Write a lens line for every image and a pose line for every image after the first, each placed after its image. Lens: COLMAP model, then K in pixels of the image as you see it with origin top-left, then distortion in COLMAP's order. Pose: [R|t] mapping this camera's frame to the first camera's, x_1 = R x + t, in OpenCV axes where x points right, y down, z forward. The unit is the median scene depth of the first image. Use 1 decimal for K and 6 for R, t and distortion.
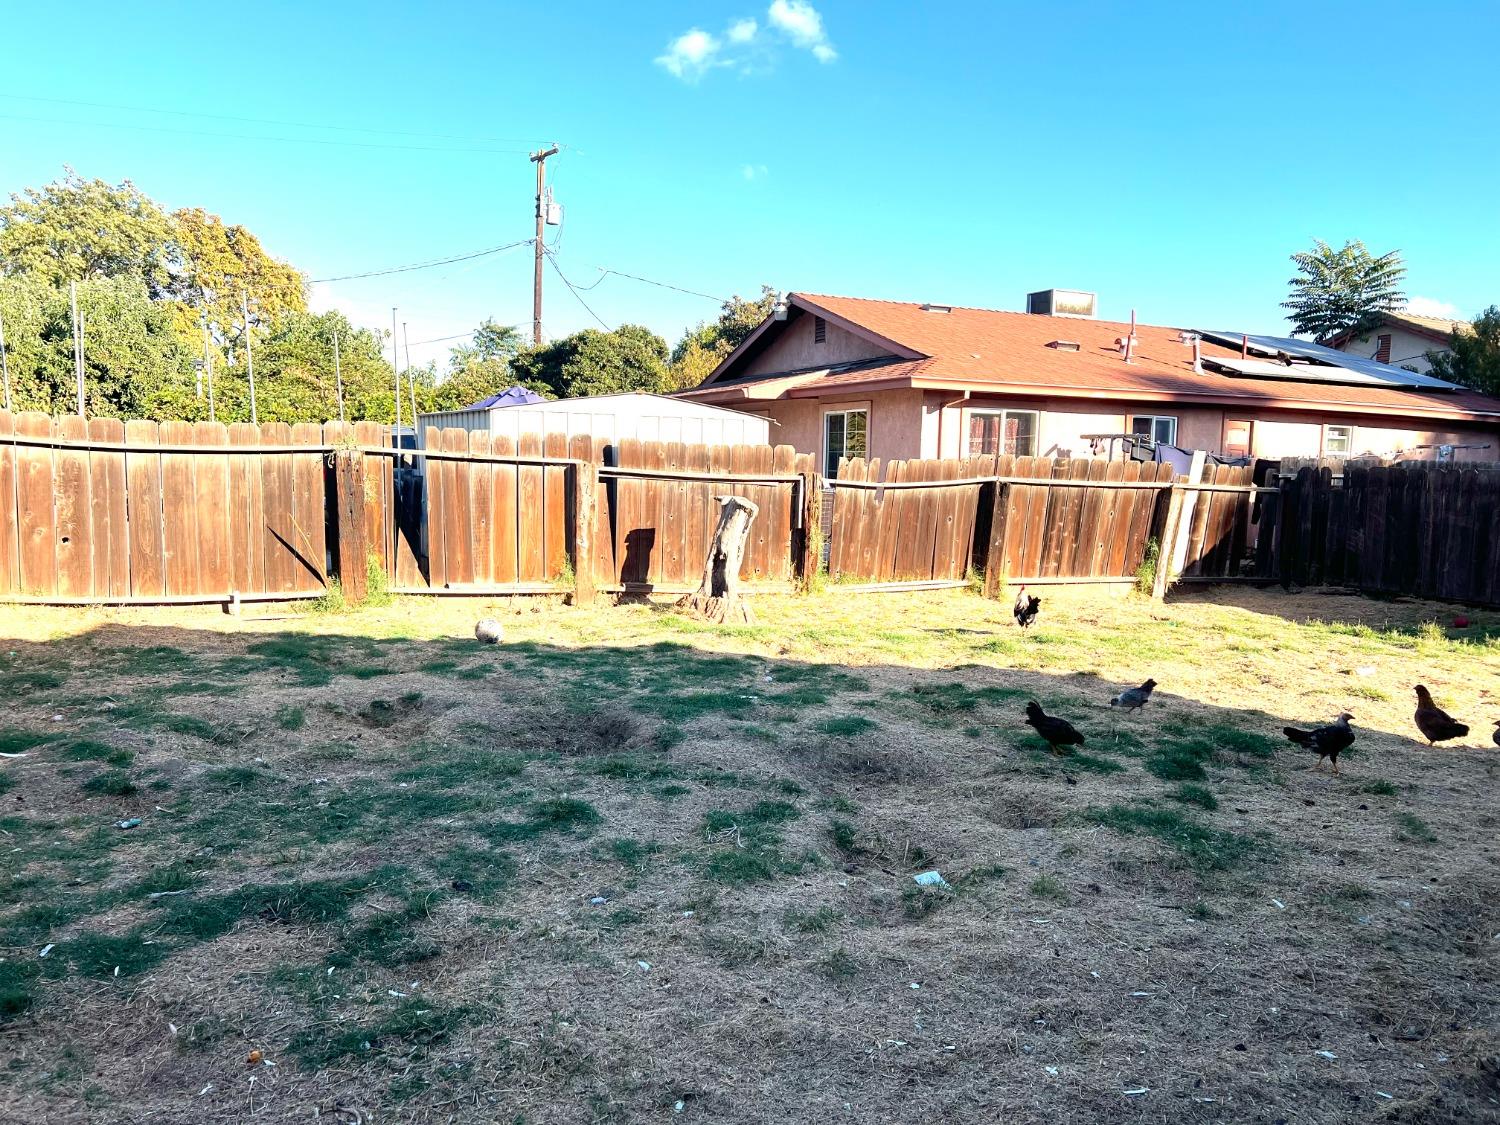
lens RADIAL K [[1135.6, 0, 755.7], [0, 1135.6, 565.1], [0, 0, 1]] dist [0.039536, -0.037235]
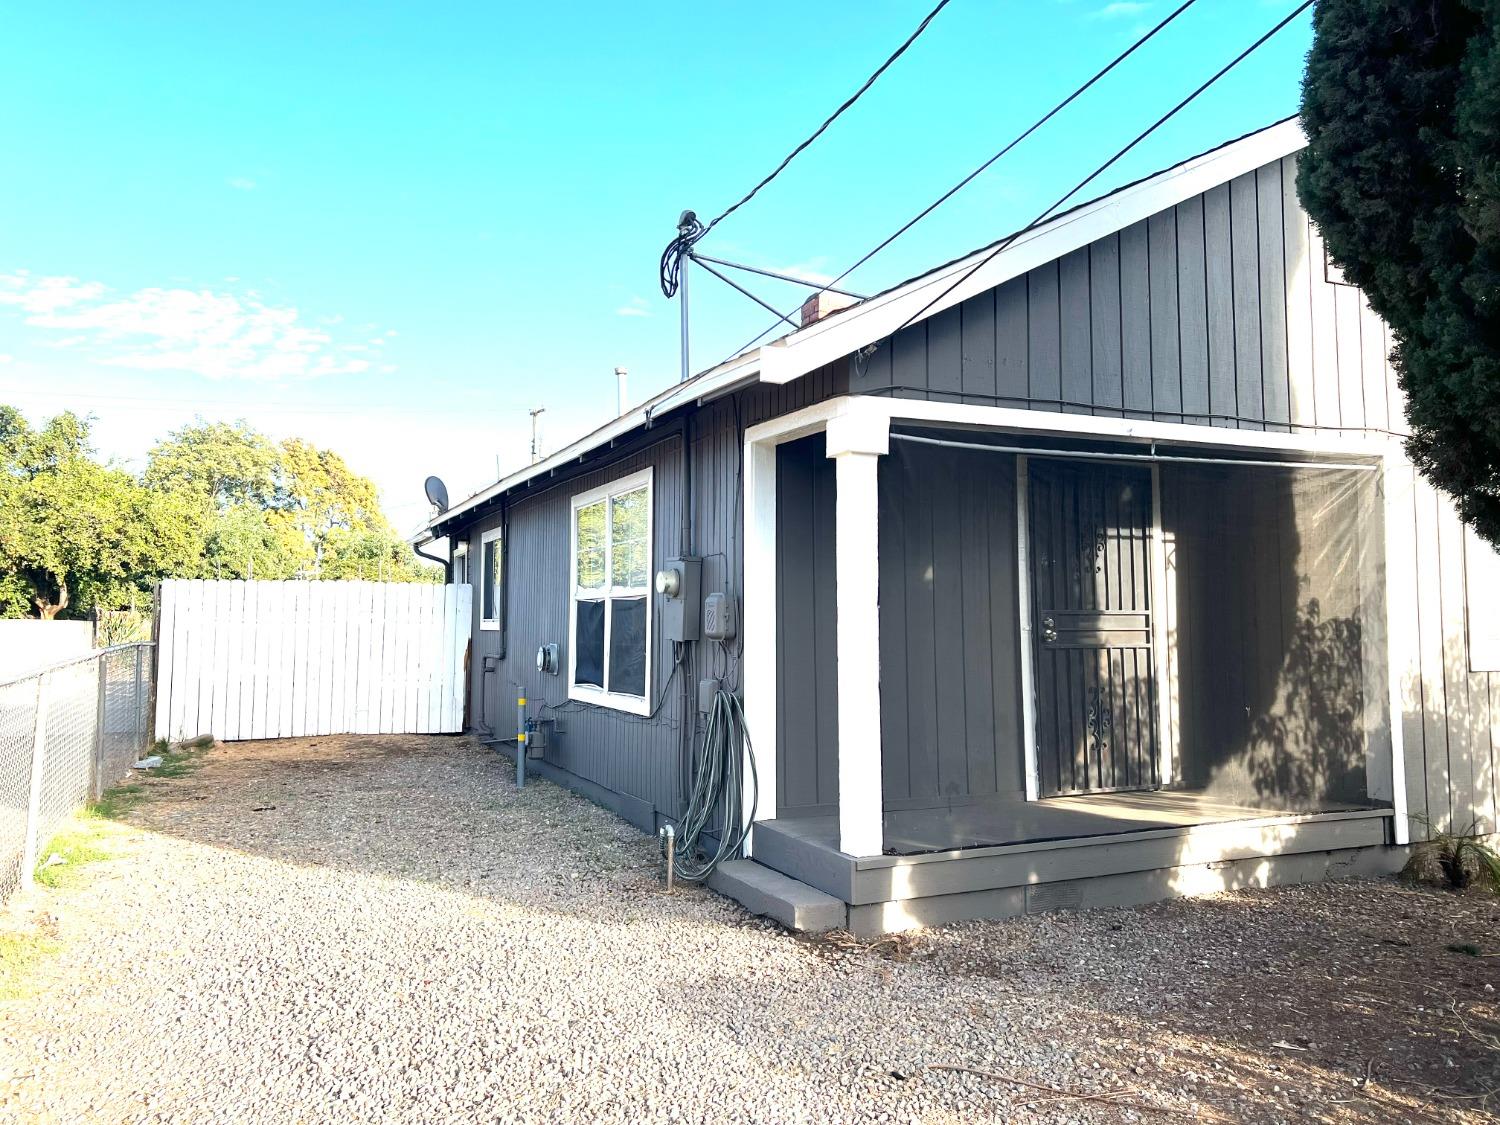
lens RADIAL K [[1135.6, 0, 755.7], [0, 1135.6, 565.1], [0, 0, 1]] dist [0.039536, -0.037235]
pose [[0.997603, -0.033551, -0.060516, 0.244419], [0.024262, 0.988664, -0.148173, 0.069201], [0.064801, 0.146349, 0.987108, -0.523069]]
